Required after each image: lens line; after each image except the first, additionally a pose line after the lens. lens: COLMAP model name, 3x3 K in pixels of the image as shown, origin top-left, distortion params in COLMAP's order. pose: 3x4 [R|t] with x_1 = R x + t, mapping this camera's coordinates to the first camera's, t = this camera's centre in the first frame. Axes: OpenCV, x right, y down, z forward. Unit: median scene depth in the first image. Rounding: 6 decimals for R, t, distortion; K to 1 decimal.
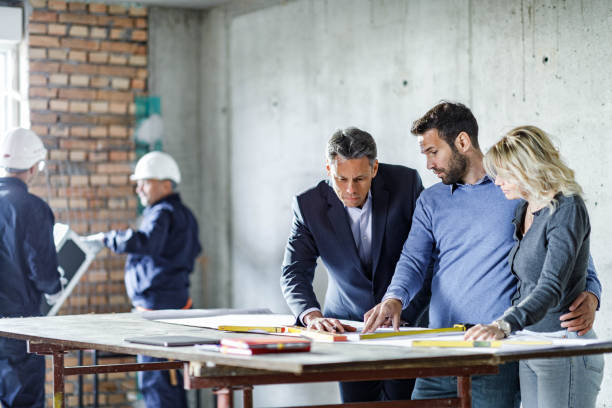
lens RADIAL K [[1410.5, 0, 305.9], [0, 1410.5, 203.8], [0, 0, 1]] dist [-0.027107, 0.425959]
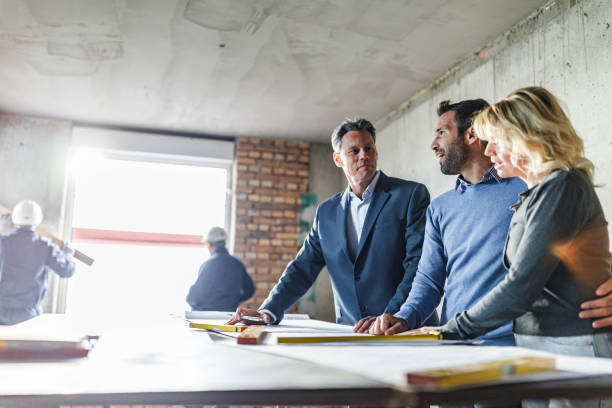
lens RADIAL K [[576.7, 0, 306.1], [0, 576.7, 202.9], [0, 0, 1]] dist [0.033205, -0.020922]
pose [[0.965731, -0.011075, -0.259308, 0.066532], [-0.026411, 0.989709, -0.140633, 0.032464], [0.258198, 0.142662, 0.955501, 0.347798]]
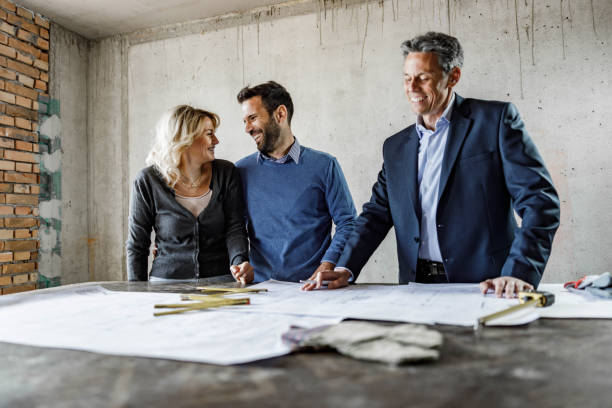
lens RADIAL K [[467.1, 0, 306.4], [0, 467.1, 204.5], [0, 0, 1]] dist [-0.000650, -0.002351]
pose [[0.762836, 0.020912, 0.646254, -0.201854], [0.011378, 0.998888, -0.045753, 0.030964], [-0.646492, 0.042255, 0.761749, 0.596095]]
